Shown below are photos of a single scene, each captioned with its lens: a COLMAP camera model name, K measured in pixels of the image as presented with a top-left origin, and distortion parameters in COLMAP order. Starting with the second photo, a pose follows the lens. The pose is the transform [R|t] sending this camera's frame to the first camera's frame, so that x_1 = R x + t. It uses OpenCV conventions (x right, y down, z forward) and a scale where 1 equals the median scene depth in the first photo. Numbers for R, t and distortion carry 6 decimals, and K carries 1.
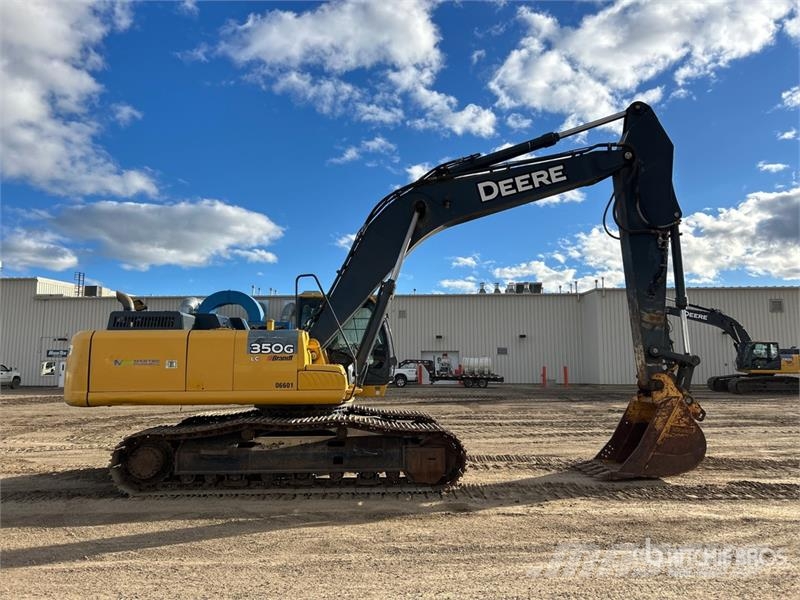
lens RADIAL K [[603.7, 0, 410.1], [0, 603.7, 296.4], [0, 0, 1]] dist [0.038044, 0.000310]
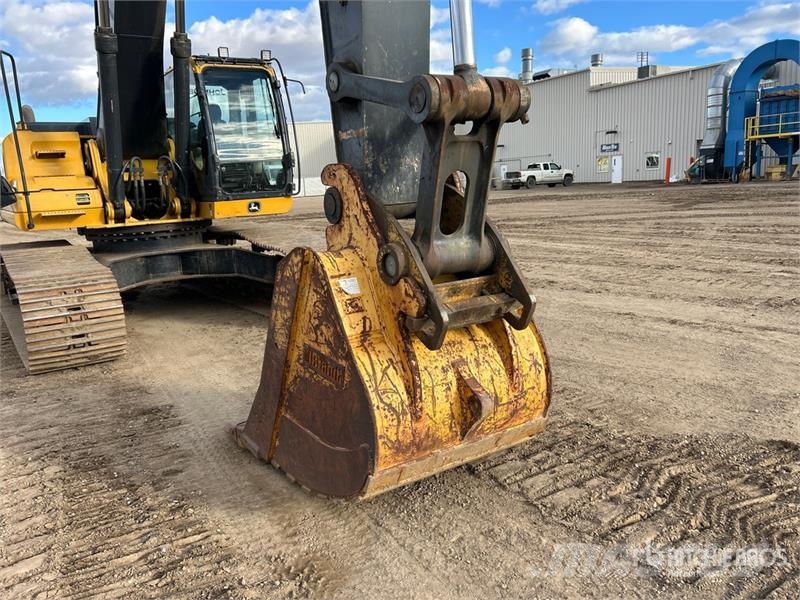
lens RADIAL K [[648.9, 0, 400.0], [0, 648.9, 300.0], [0, 0, 1]] dist [0.028234, -0.007893]
pose [[0.495894, 0.133023, -0.858134, 0.631194], [0.154907, 0.958797, 0.238144, 0.114559], [0.854455, -0.251025, 0.454856, 0.828000]]
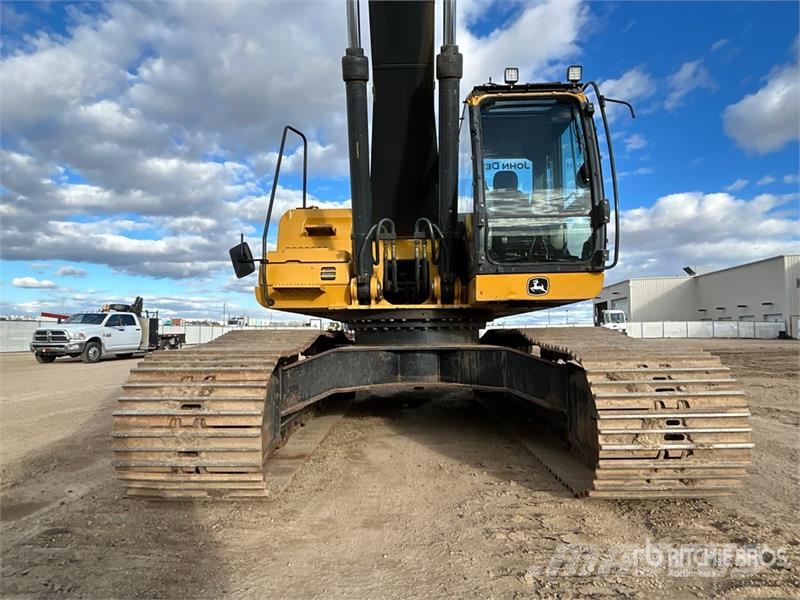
lens RADIAL K [[474.0, 0, 400.0], [0, 474.0, 300.0], [0, 0, 1]] dist [0.004542, 0.000197]
pose [[-0.097806, -0.074547, -0.992410, 0.263031], [0.121249, 0.988870, -0.086230, 0.189633], [0.987792, -0.128762, -0.087679, 0.975022]]
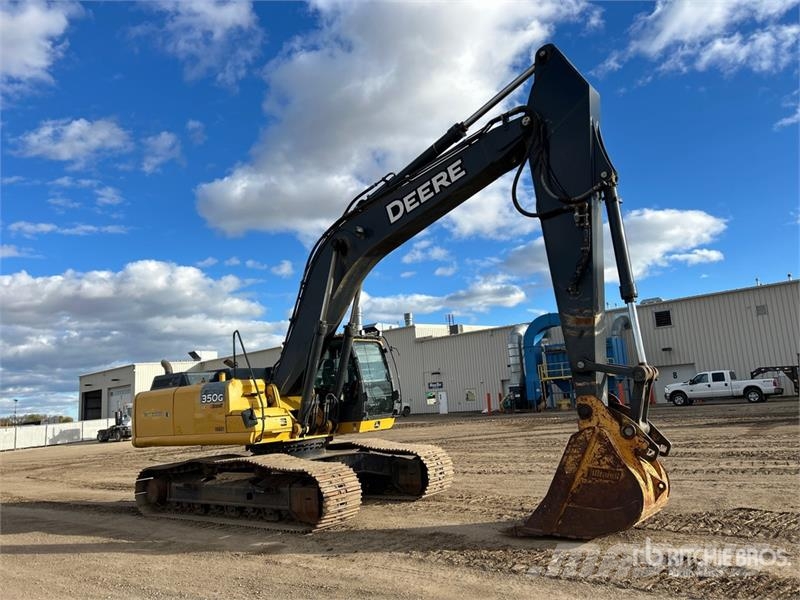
lens RADIAL K [[612.1, 0, 400.0], [0, 612.1, 300.0], [0, 0, 1]] dist [0.075617, -0.090706]
pose [[0.742243, -0.158845, -0.651033, 0.685142], [0.145916, 0.986500, -0.074337, 0.031477], [0.654052, -0.039820, 0.755401, 0.262456]]
